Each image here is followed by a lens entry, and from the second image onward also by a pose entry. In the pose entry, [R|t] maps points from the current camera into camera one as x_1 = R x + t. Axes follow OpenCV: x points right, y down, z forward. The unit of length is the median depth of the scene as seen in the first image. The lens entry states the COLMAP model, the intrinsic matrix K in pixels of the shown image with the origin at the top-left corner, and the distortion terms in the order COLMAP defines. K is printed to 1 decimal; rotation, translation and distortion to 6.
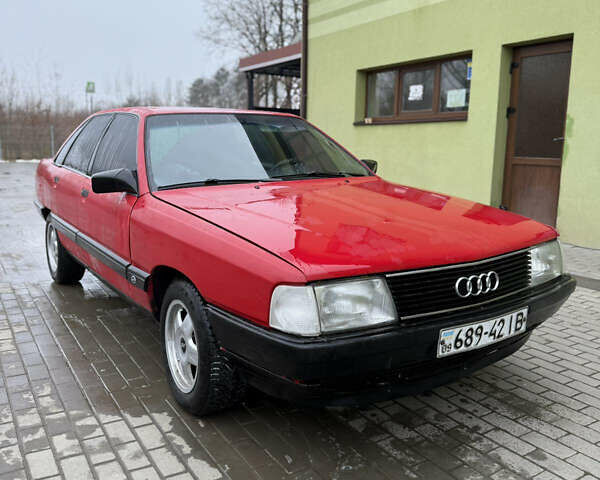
lens RADIAL K [[561.2, 0, 301.8], [0, 561.2, 236.3], [0, 0, 1]] dist [0.027259, 0.000000]
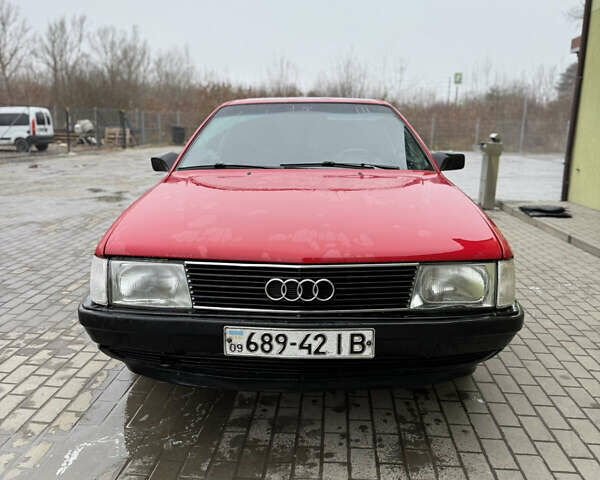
lens RADIAL K [[561.2, 0, 292.6], [0, 561.2, 224.4], [0, 0, 1]] dist [0.027259, 0.000000]
pose [[0.809968, 0.105785, -0.576854, 0.804675], [-0.107459, 0.993715, 0.031346, -0.045053], [0.576545, 0.036599, 0.816245, 0.254854]]
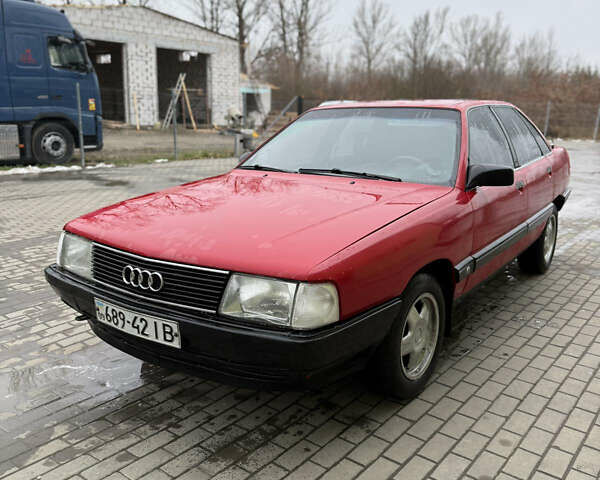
lens RADIAL K [[561.2, 0, 303.0], [0, 561.2, 240.5], [0, 0, 1]] dist [0.027259, 0.000000]
pose [[0.364875, 0.212620, -0.906454, 1.356470], [-0.178222, 0.971523, 0.156143, -0.201324], [0.913840, 0.104577, 0.392377, 0.847362]]
